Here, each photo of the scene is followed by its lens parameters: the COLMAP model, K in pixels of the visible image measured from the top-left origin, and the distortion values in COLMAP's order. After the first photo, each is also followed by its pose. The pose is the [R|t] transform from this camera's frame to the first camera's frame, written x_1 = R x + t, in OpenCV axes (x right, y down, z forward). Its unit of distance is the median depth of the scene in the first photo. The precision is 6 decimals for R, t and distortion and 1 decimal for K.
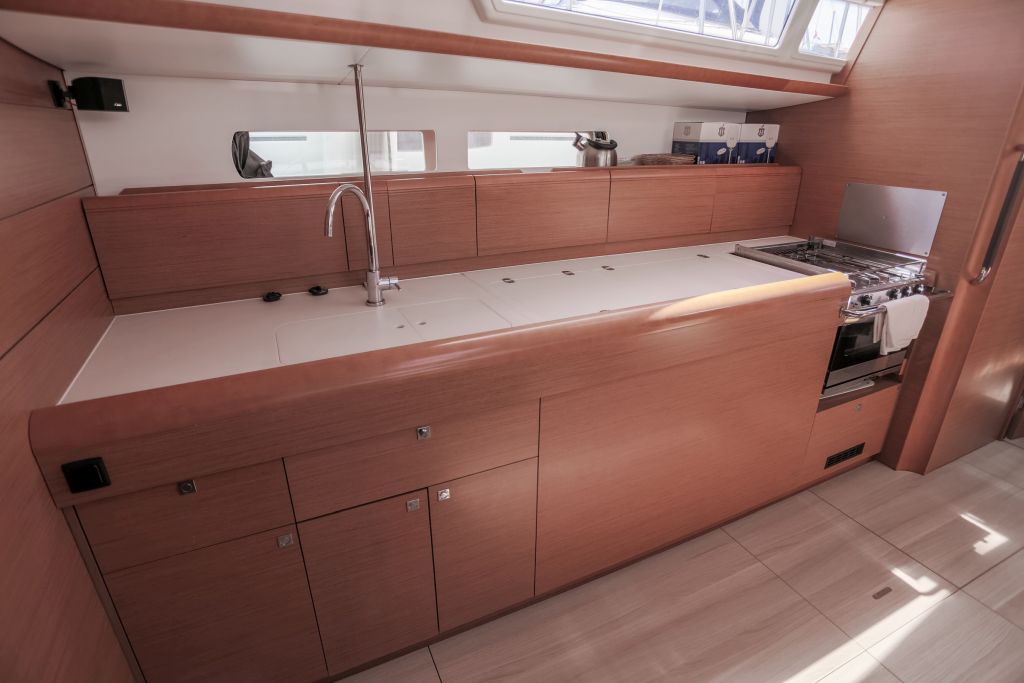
lens RADIAL K [[523.9, 0, 506.5], [0, 523.9, 339.5], [0, 0, 1]] dist [-0.079686, 0.035142]
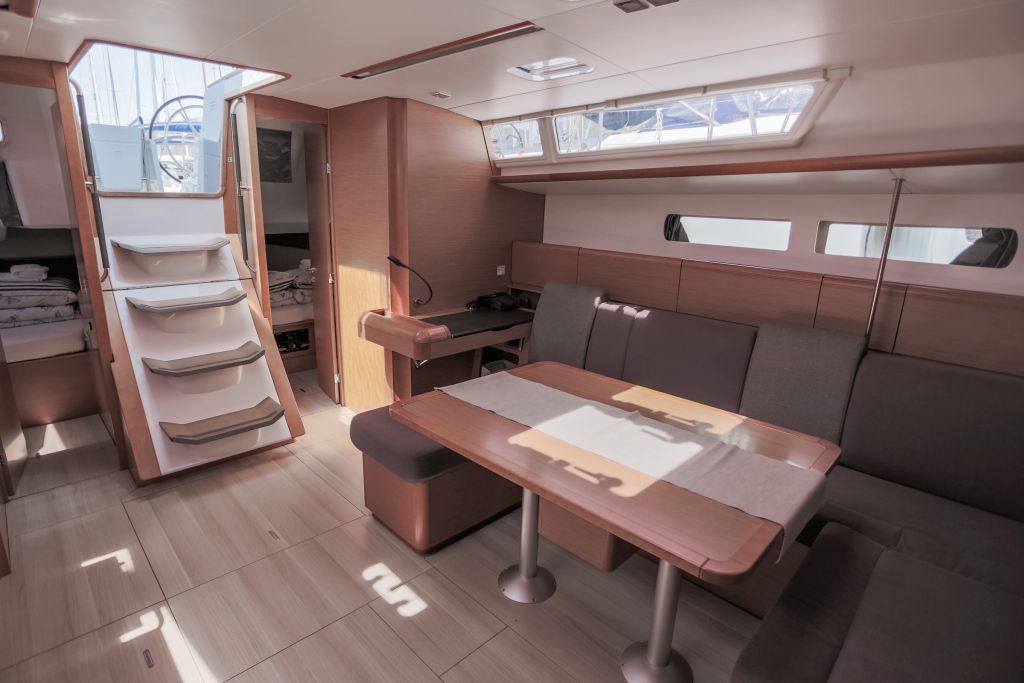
lens RADIAL K [[523.9, 0, 506.5], [0, 523.9, 339.5], [0, 0, 1]] dist [-0.079686, 0.035142]
pose [[-0.349770, -0.247215, 0.903629, -0.171882], [0.324490, 0.872878, 0.364403, -0.125682], [-0.878844, 0.420676, -0.225088, 0.266193]]
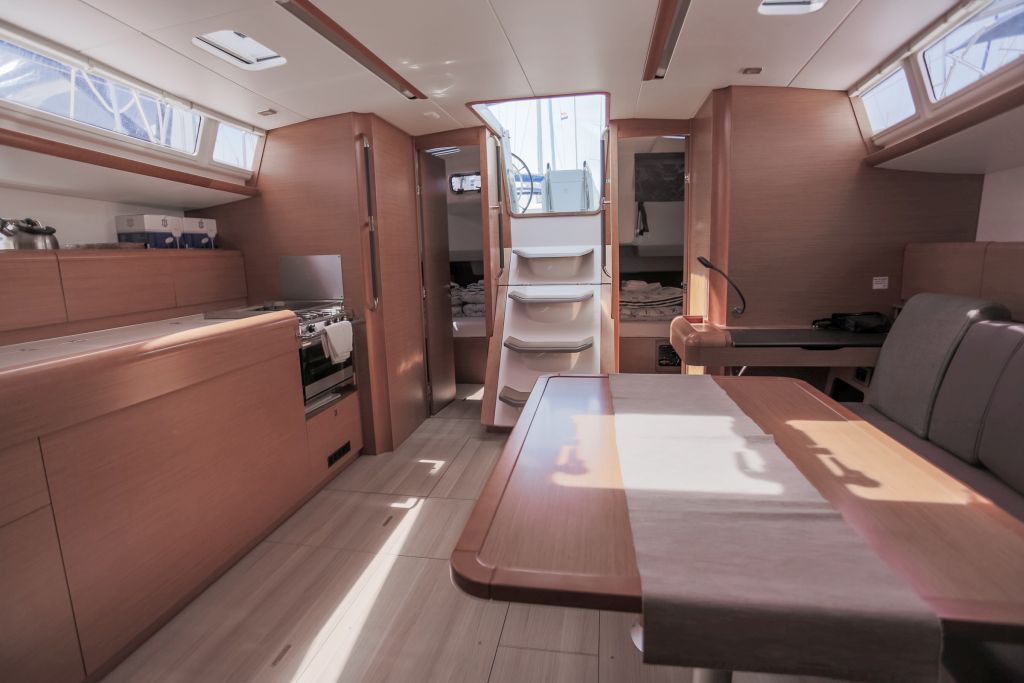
lens RADIAL K [[523.9, 0, 506.5], [0, 523.9, 339.5], [0, 0, 1]] dist [-0.079686, 0.035142]
pose [[0.575113, -0.151206, 0.803978, -0.102277], [0.333173, 0.940866, -0.061380, 0.181606], [-0.747155, 0.303164, 0.591482, -0.182683]]
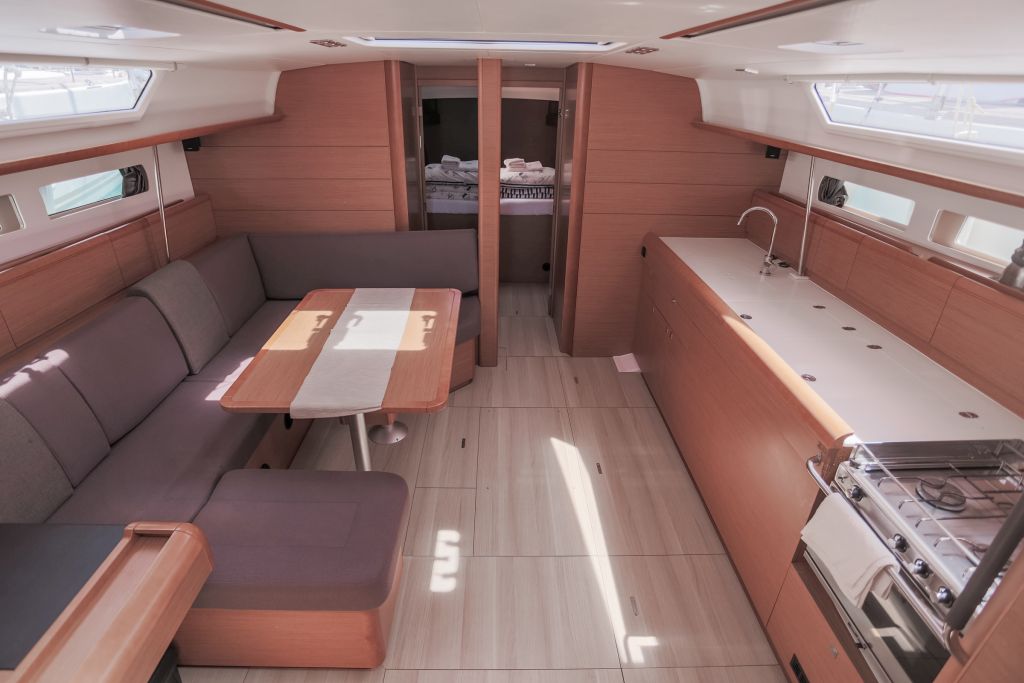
lens RADIAL K [[523.9, 0, 506.5], [0, 523.9, 339.5], [0, 0, 1]] dist [-0.079686, 0.035142]
pose [[-0.401245, 0.402347, -0.822872, 1.247858], [-0.358716, 0.757581, 0.545338, -0.409631], [0.842808, 0.513992, -0.159647, 0.467869]]
